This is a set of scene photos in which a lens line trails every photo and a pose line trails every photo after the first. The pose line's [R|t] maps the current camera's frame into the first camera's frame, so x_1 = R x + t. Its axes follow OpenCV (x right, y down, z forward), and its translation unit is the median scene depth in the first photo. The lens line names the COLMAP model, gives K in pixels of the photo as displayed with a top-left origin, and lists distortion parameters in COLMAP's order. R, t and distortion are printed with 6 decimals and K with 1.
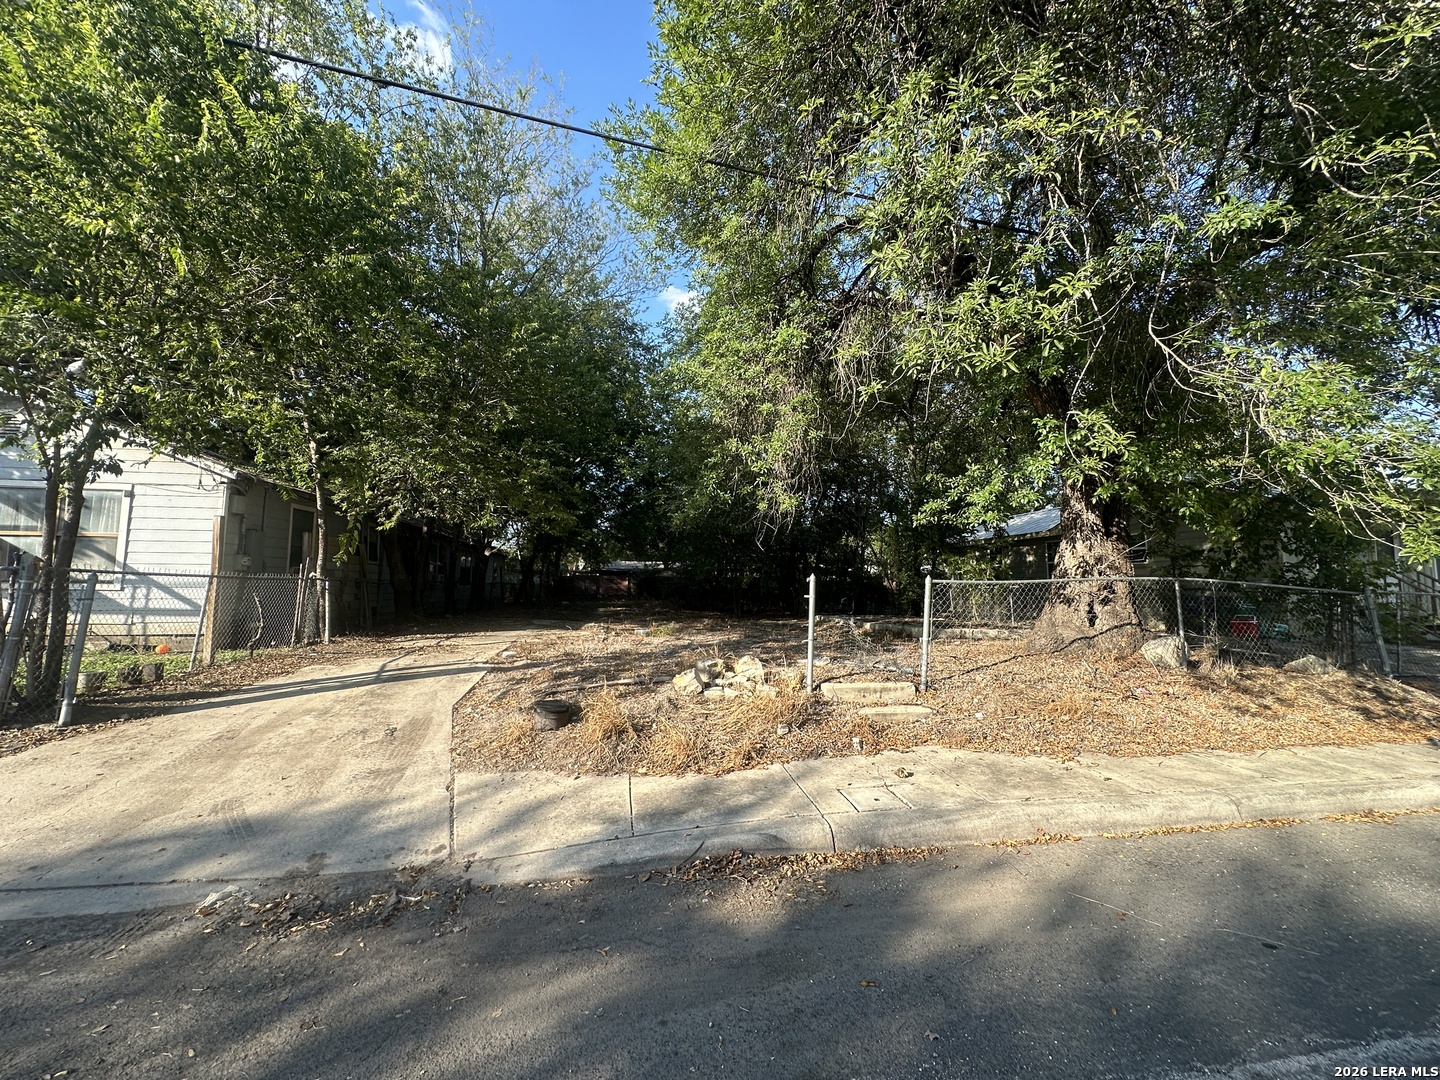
lens RADIAL K [[571.1, 0, 720.0], [0, 571.1, 540.0], [0, 0, 1]] dist [-0.002168, -0.000543]
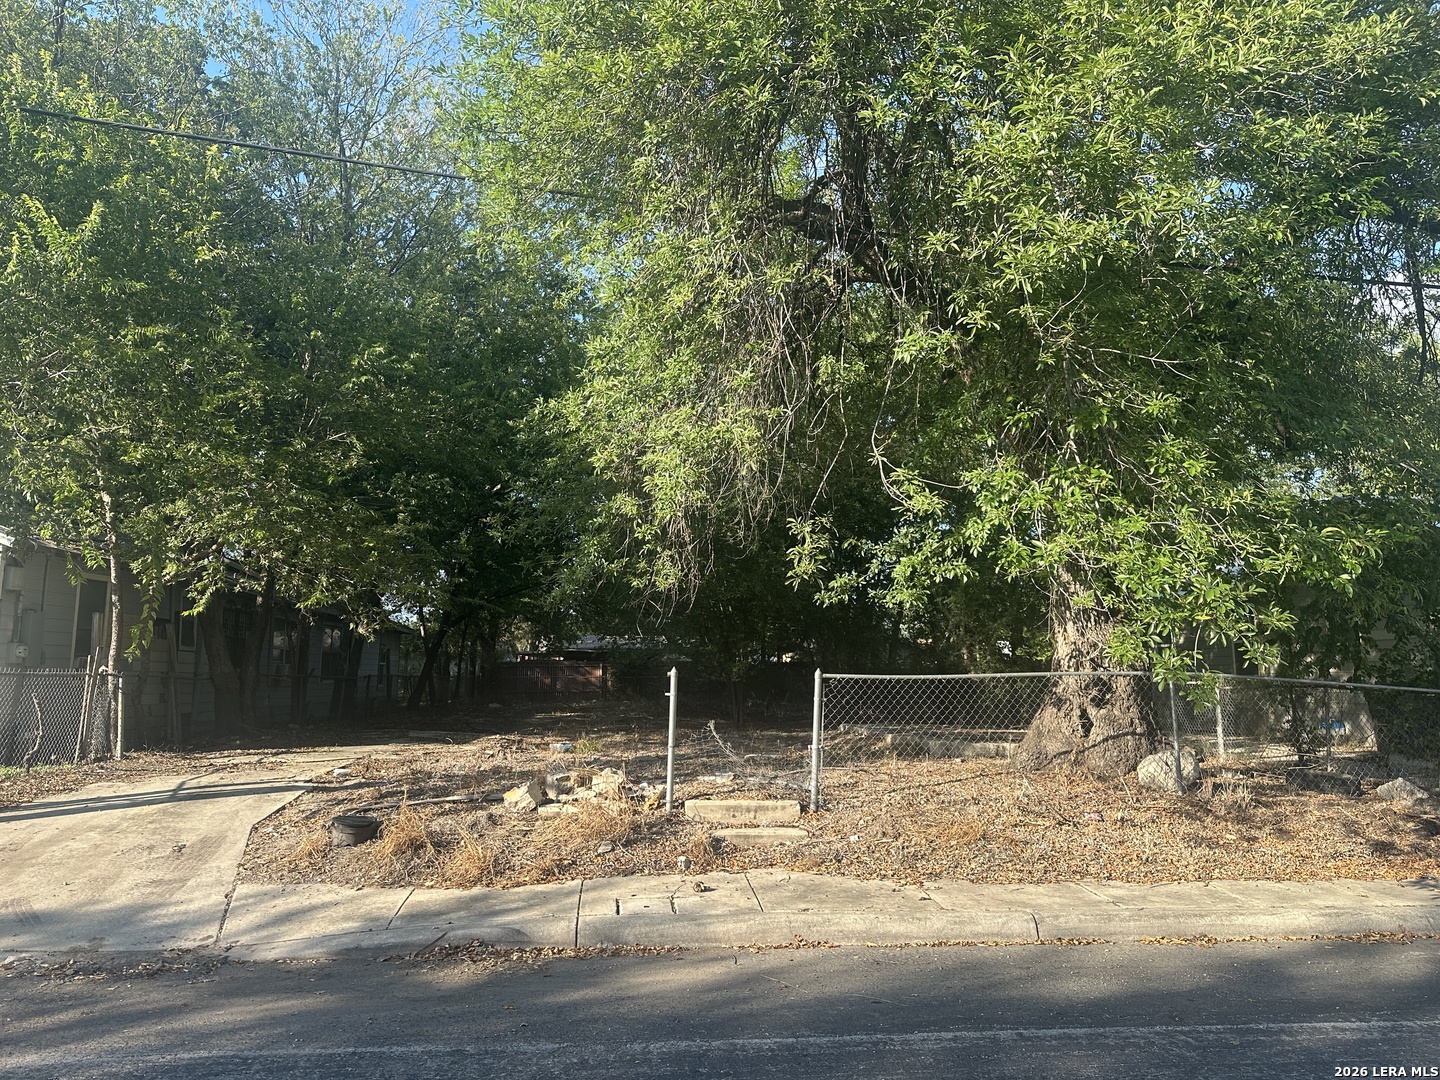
lens RADIAL K [[1022.6, 0, 728.4], [0, 1022.6, 551.7], [0, 0, 1]] dist [0.045759, -0.050712]
pose [[0.996692, -0.012404, -0.080321, 0.542084], [0.009154, 0.999130, -0.040699, -0.075858], [0.080756, 0.039829, 0.995938, -0.733337]]
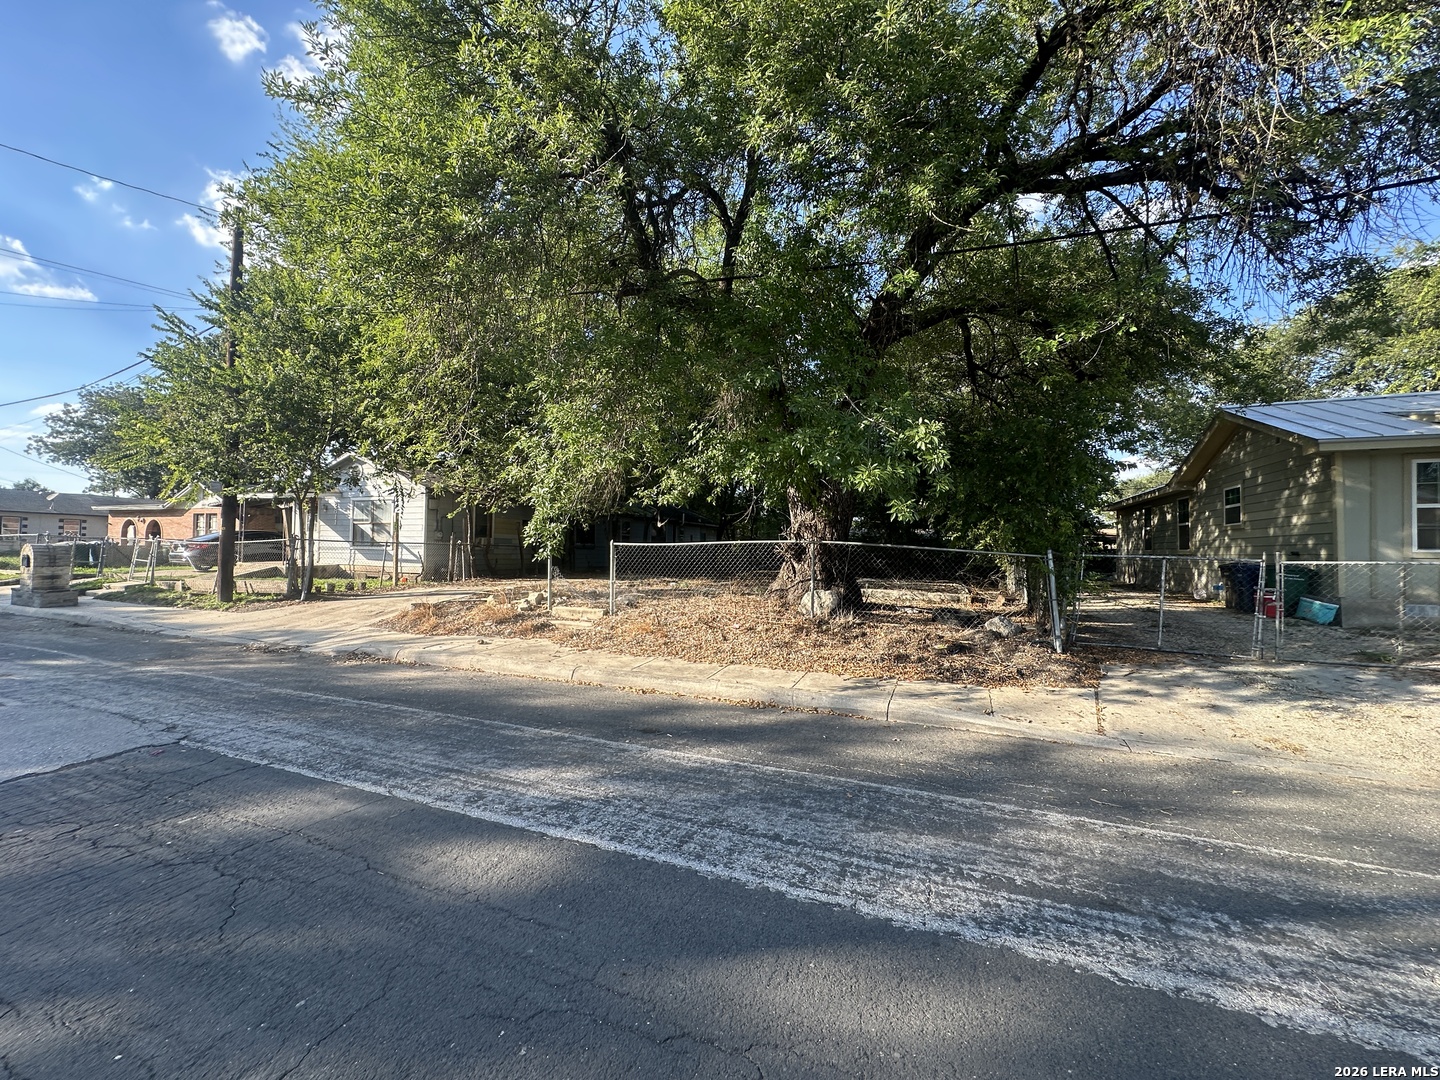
lens RADIAL K [[581.5, 0, 720.0], [0, 581.5, 540.0], [0, 0, 1]] dist [-0.001084, 0.000081]
pose [[0.833394, -0.007974, -0.552621, 2.214560], [0.044792, 0.997581, 0.053155, -0.014944], [0.550861, -0.069052, 0.831736, -0.198629]]
